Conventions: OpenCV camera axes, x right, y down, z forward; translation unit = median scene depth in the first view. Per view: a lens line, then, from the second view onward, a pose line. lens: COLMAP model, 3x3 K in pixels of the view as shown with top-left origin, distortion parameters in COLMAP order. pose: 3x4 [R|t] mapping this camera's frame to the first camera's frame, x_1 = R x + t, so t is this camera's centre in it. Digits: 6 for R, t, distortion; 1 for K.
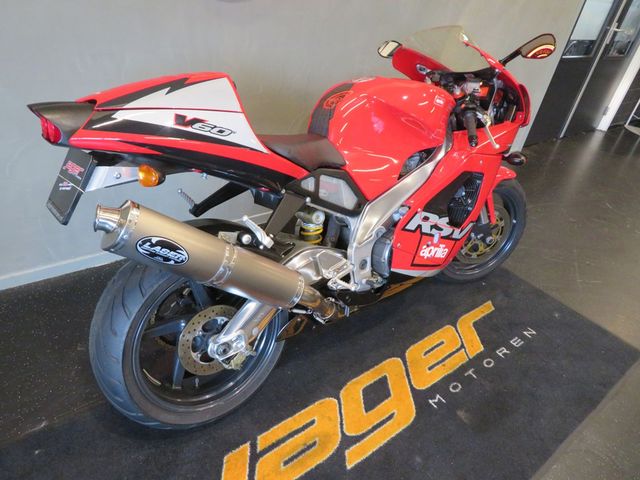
lens RADIAL K [[456.4, 0, 320.0], [0, 456.4, 240.0], [0, 0, 1]] dist [-0.003636, -0.001692]
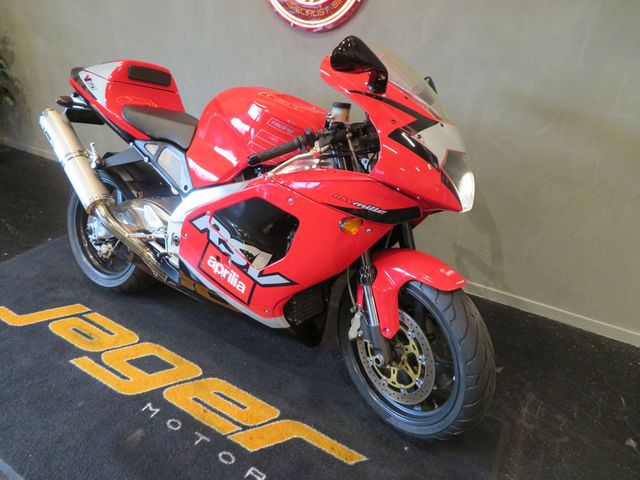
lens RADIAL K [[456.4, 0, 320.0], [0, 456.4, 240.0], [0, 0, 1]] dist [-0.003636, -0.001692]
pose [[0.338780, 0.320966, -0.884426, 1.200716], [-0.494424, 0.860490, 0.122890, -0.258019], [0.800483, 0.395649, 0.450210, 0.791448]]
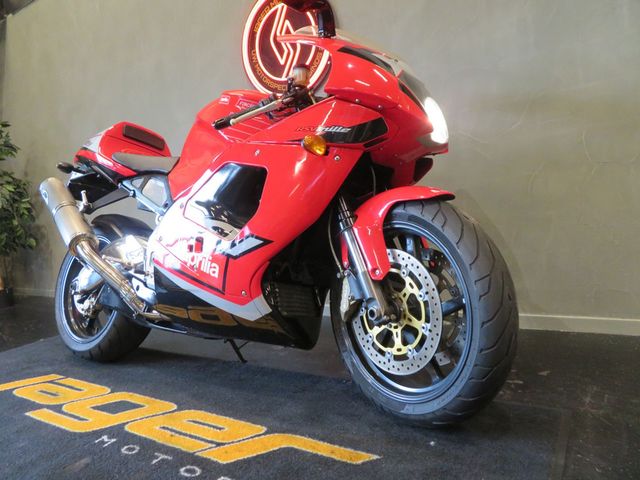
lens RADIAL K [[456.4, 0, 320.0], [0, 456.4, 240.0], [0, 0, 1]] dist [-0.003636, -0.001692]
pose [[0.288966, -0.105493, -0.951509, 1.209454], [-0.402001, 0.888665, -0.220611, 0.093419], [0.868846, 0.446257, 0.214386, 1.099128]]
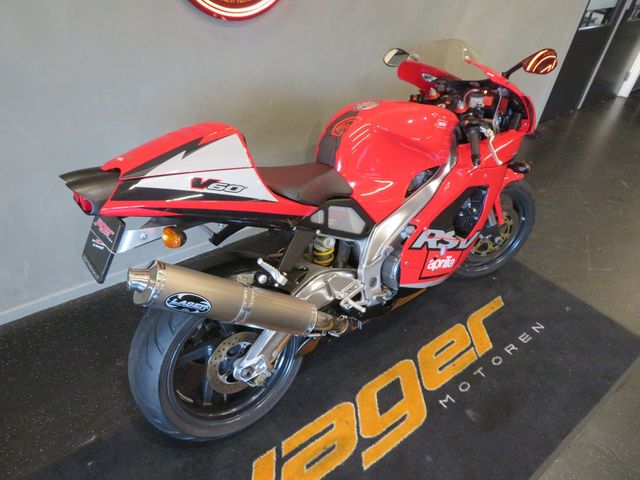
lens RADIAL K [[456.4, 0, 320.0], [0, 456.4, 240.0], [0, 0, 1]] dist [-0.003636, -0.001692]
pose [[0.998288, -0.038255, -0.044237, 0.021995], [0.041568, 0.996198, 0.076562, -0.132802], [0.041140, -0.078270, 0.996083, -0.059587]]
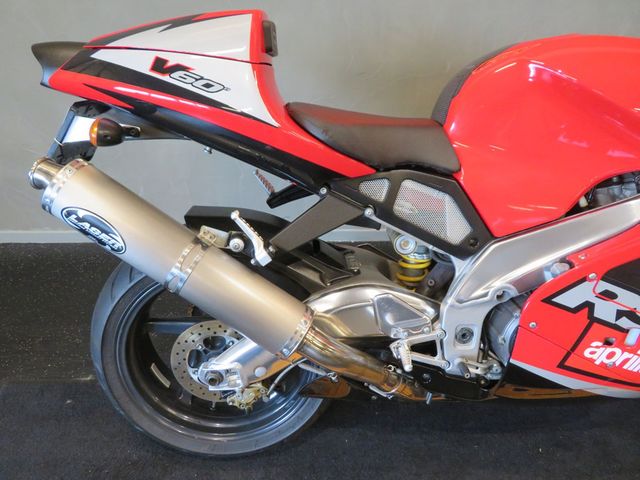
lens RADIAL K [[456.4, 0, 320.0], [0, 456.4, 240.0], [0, 0, 1]] dist [-0.003636, -0.001692]
pose [[0.796744, 0.232670, -0.557731, 0.256982], [-0.239699, 0.968880, 0.061771, -0.064346], [0.554747, 0.084472, 0.827720, 0.372809]]
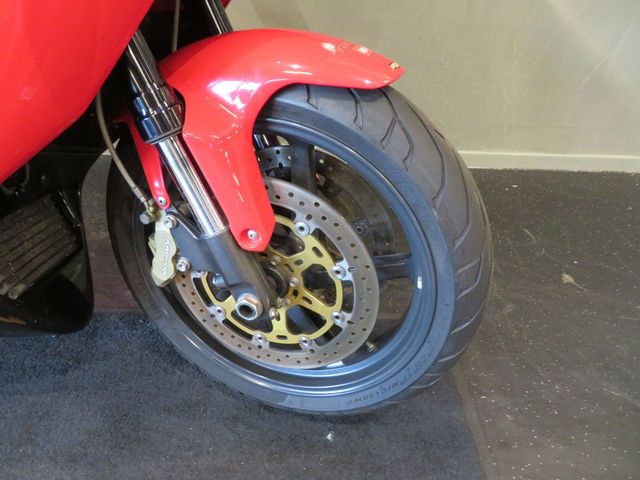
lens RADIAL K [[456.4, 0, 320.0], [0, 456.4, 240.0], [0, 0, 1]] dist [-0.003636, -0.001692]
pose [[0.793128, 0.285650, -0.537914, 0.758260], [-0.280819, 0.955225, 0.093203, -0.107794], [0.540452, 0.077135, 0.837831, 1.089794]]
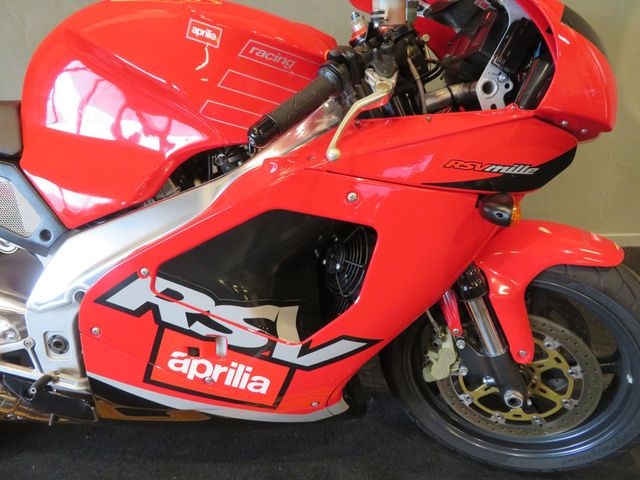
lens RADIAL K [[456.4, 0, 320.0], [0, 456.4, 240.0], [0, 0, 1]] dist [-0.003636, -0.001692]
pose [[0.770340, 0.198191, -0.606050, 0.639232], [-0.235583, 0.971682, 0.018315, -0.149803], [0.592518, 0.128666, 0.795215, 0.750256]]
